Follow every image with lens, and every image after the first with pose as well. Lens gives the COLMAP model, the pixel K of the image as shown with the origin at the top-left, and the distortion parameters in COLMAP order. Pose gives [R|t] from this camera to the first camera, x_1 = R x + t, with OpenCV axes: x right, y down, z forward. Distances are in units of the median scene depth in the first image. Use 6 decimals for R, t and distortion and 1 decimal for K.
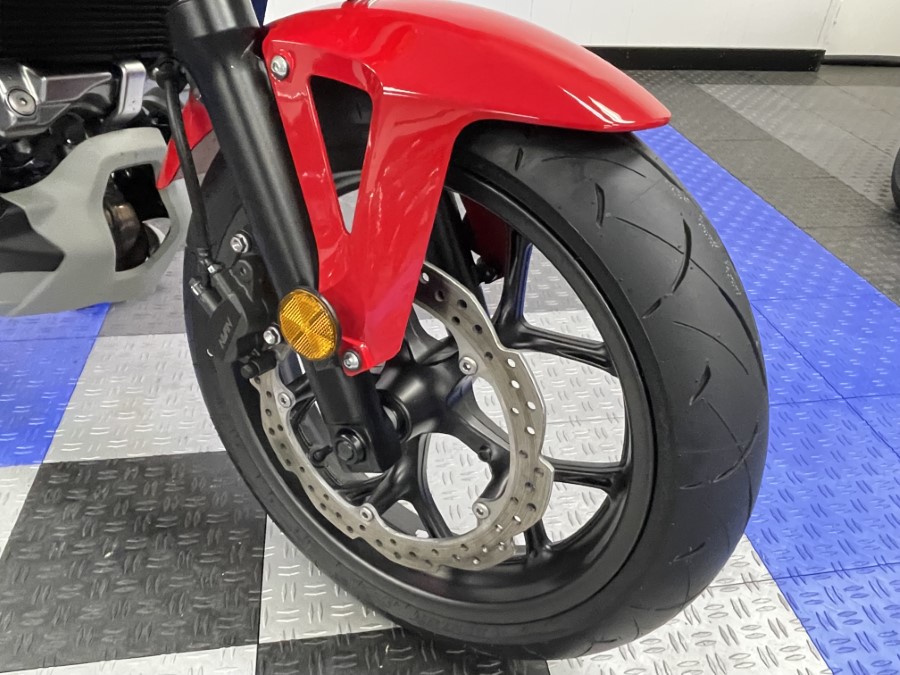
lens RADIAL K [[675.8, 0, 451.5], [0, 675.8, 338.4], [0, 0, 1]] dist [0.000025, -0.014018]
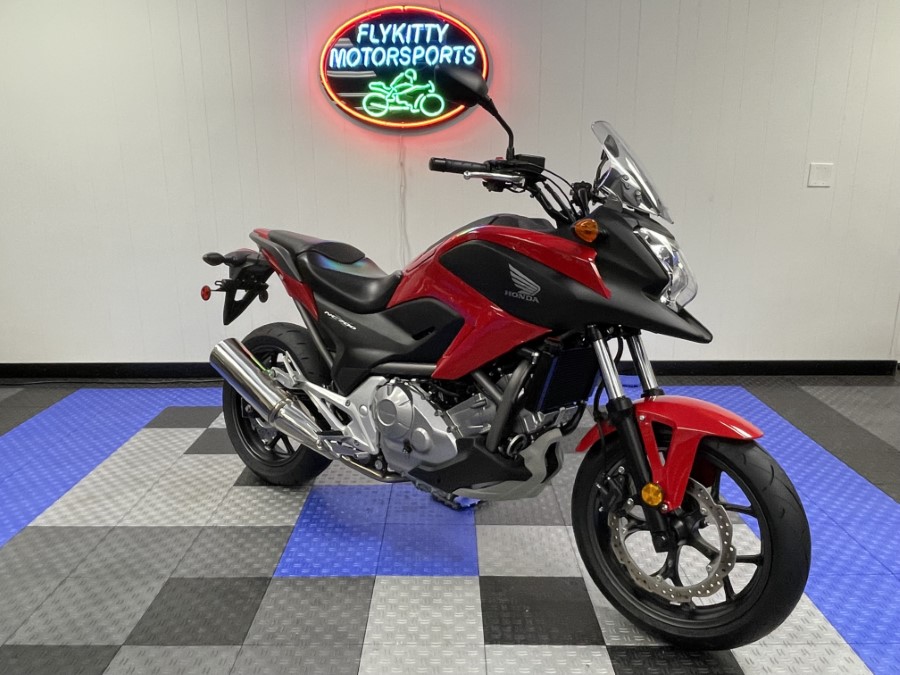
lens RADIAL K [[675.8, 0, 448.2], [0, 675.8, 339.6], [0, 0, 1]] dist [0.000025, -0.014018]
pose [[0.984519, -0.006903, -0.175141, -0.466765], [-0.059595, 0.926512, -0.371516, 0.428028], [0.164835, 0.376202, 0.911757, -1.851864]]
